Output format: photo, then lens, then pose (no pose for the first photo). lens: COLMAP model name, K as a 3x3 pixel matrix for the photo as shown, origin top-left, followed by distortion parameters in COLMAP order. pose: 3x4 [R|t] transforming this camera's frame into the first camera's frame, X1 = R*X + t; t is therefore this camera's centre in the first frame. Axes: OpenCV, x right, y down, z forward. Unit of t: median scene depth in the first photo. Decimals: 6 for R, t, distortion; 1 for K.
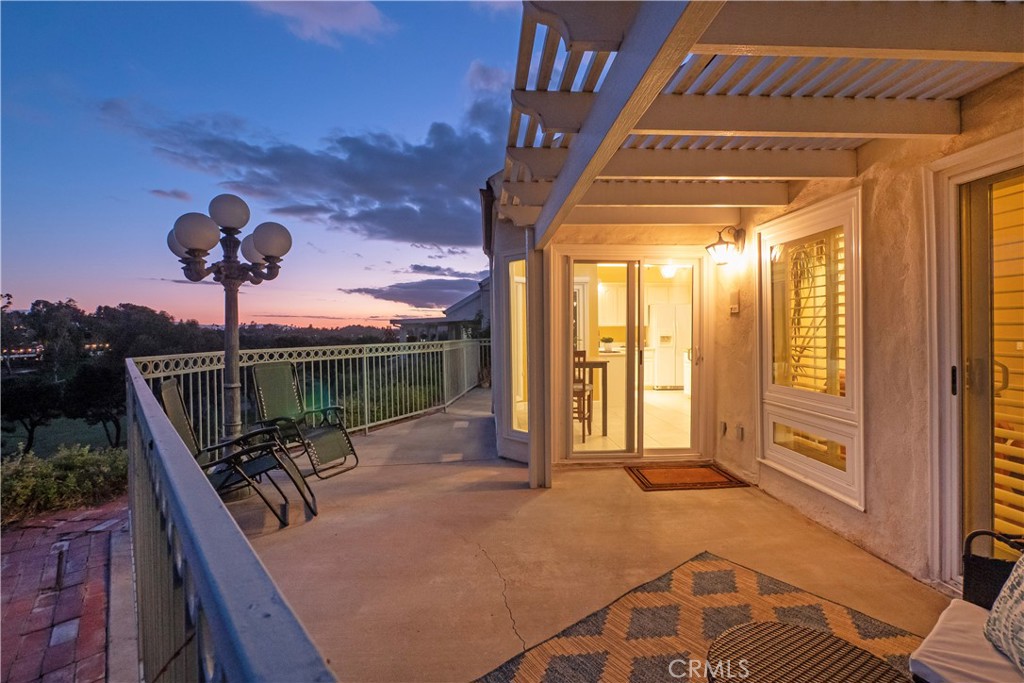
lens RADIAL K [[450.0, 0, 514.9], [0, 450.0, 334.8], [0, 0, 1]] dist [-0.001462, -0.000129]
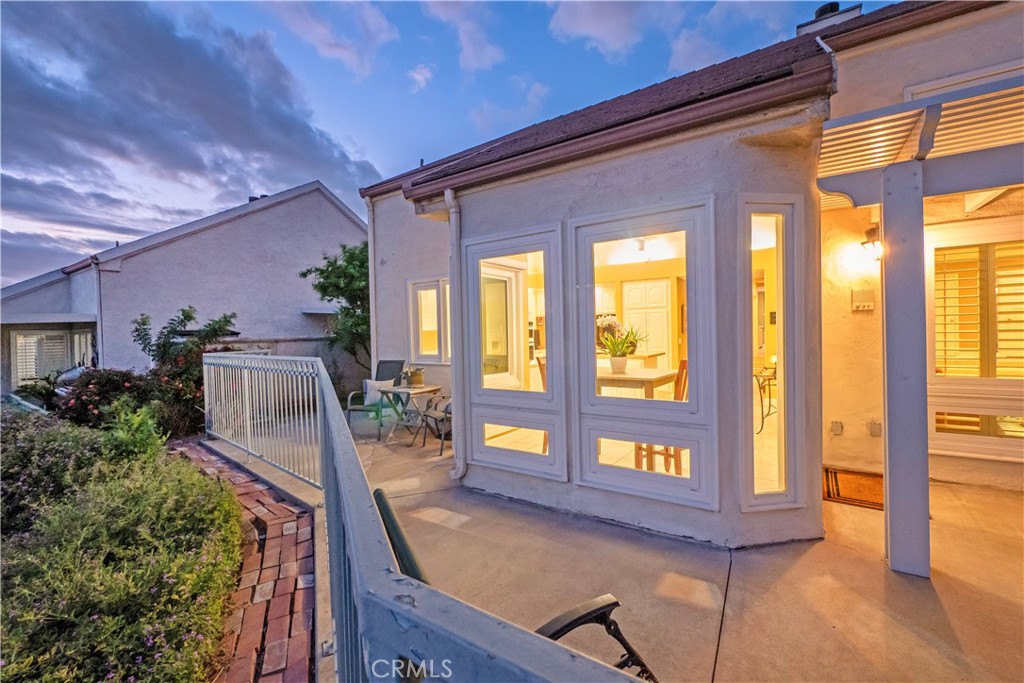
lens RADIAL K [[431.5, 0, 514.4], [0, 431.5, 336.6], [0, 0, 1]] dist [-0.001667, -0.000023]
pose [[0.610703, -0.013240, 0.791749, -0.613554], [0.023593, 0.999721, -0.001481, -0.005573], [-0.791508, 0.019584, 0.610844, 0.846296]]
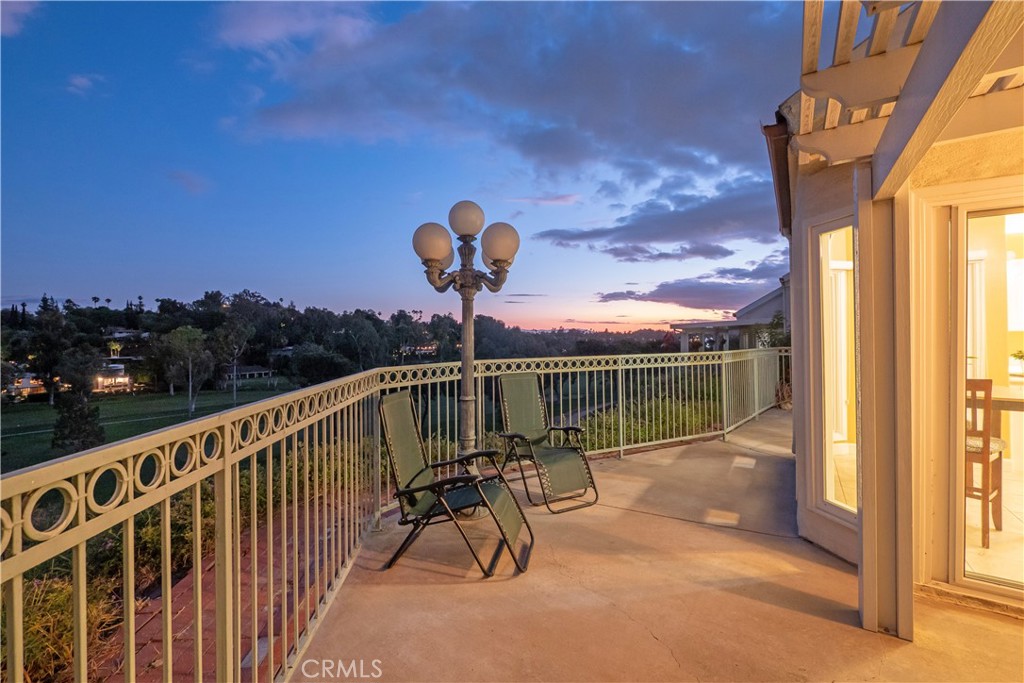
lens RADIAL K [[431.5, 0, 514.4], [0, 431.5, 336.6], [0, 0, 1]] dist [-0.001667, -0.000023]
pose [[0.802692, 0.002091, -0.596390, 0.004003], [-0.004521, 0.999986, -0.002579, -0.013387], [0.596376, 0.004766, 0.802691, 0.243676]]
